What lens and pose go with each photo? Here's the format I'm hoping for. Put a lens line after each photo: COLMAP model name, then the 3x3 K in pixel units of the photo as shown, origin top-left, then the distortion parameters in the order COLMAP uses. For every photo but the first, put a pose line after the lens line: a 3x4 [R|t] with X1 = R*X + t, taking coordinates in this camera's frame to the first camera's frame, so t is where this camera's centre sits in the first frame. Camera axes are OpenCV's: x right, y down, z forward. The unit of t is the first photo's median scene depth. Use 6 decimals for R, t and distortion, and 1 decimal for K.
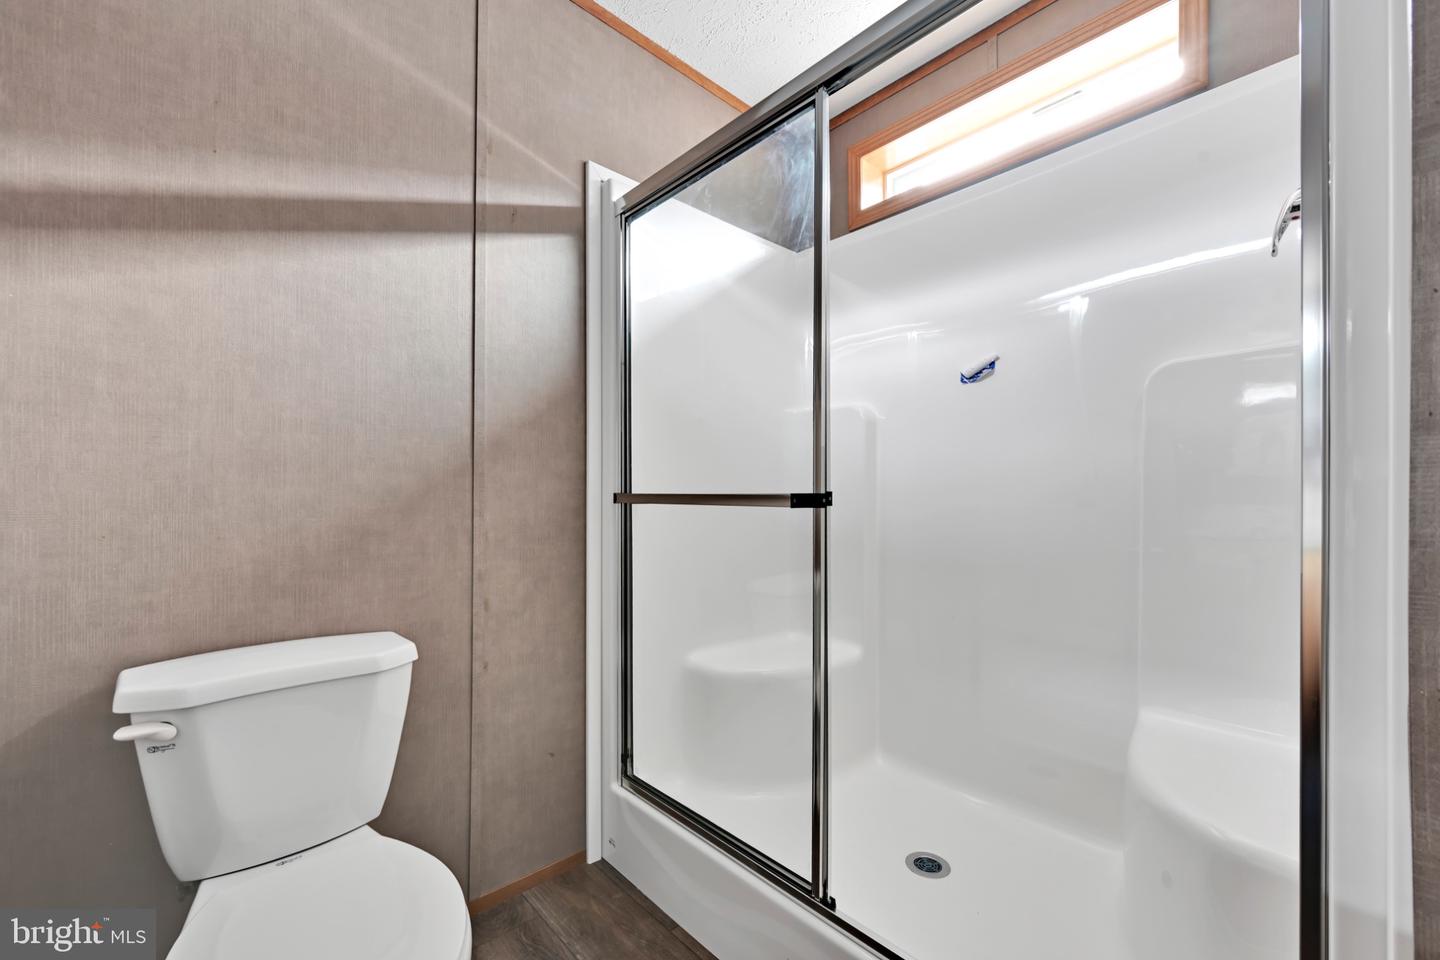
lens RADIAL K [[571.6, 0, 717.1], [0, 571.6, 492.5], [0, 0, 1]] dist [-0.002136, 0.000195]
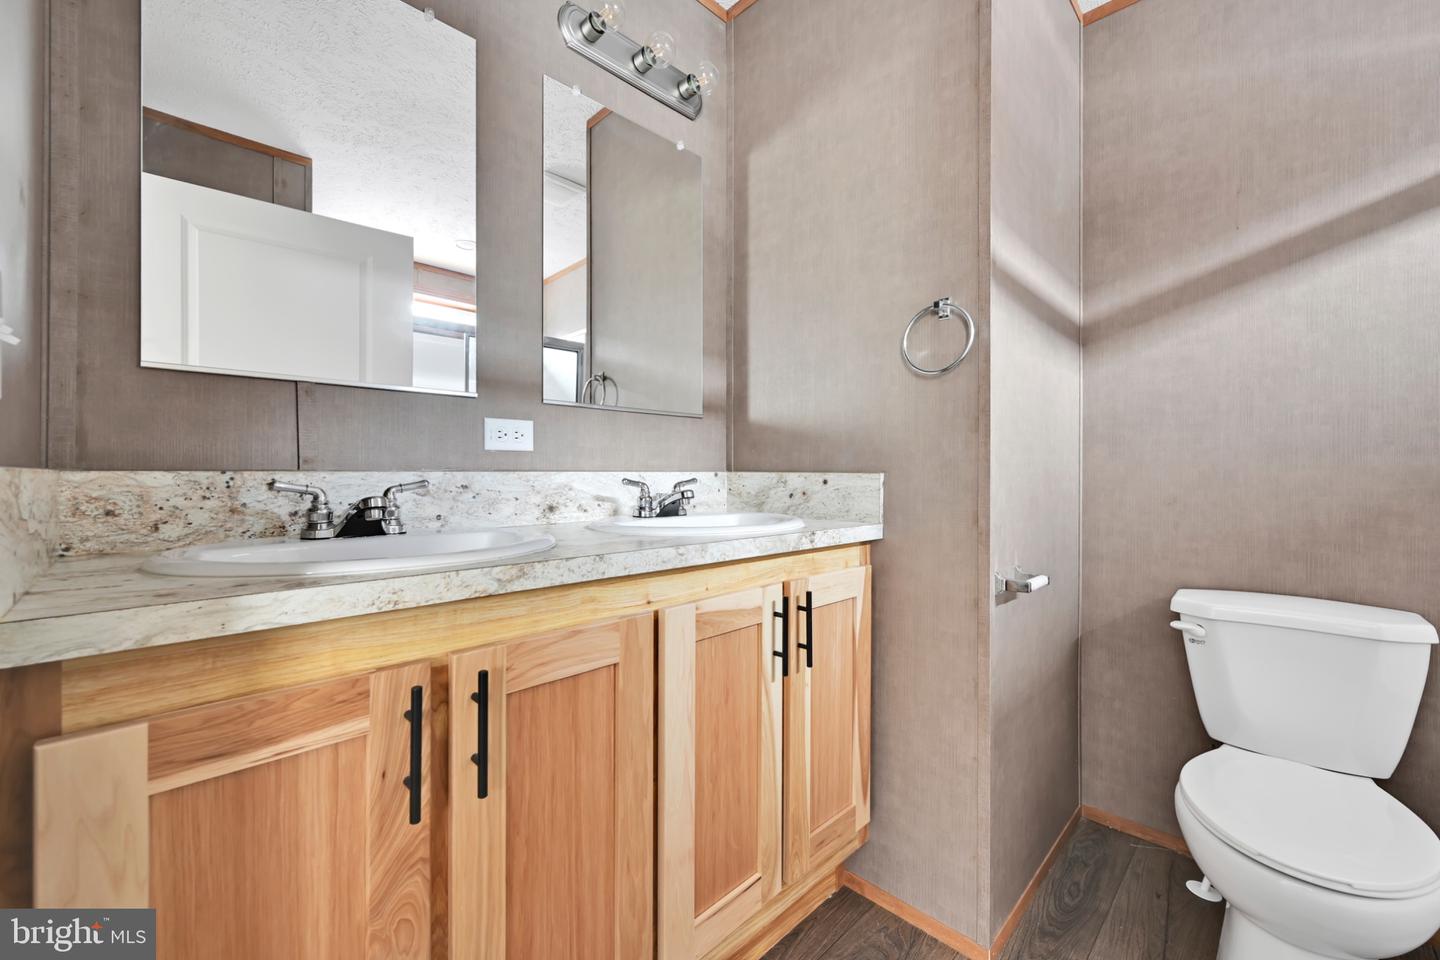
lens RADIAL K [[571.6, 0, 716.7], [0, 571.6, 481.0], [0, 0, 1]] dist [-0.002136, 0.000195]
pose [[0.018440, 0.000112, -0.999830, 0.460280], [0.000801, 1.000000, 0.000127, 0.011644], [0.999830, -0.000803, 0.018440, -0.276425]]
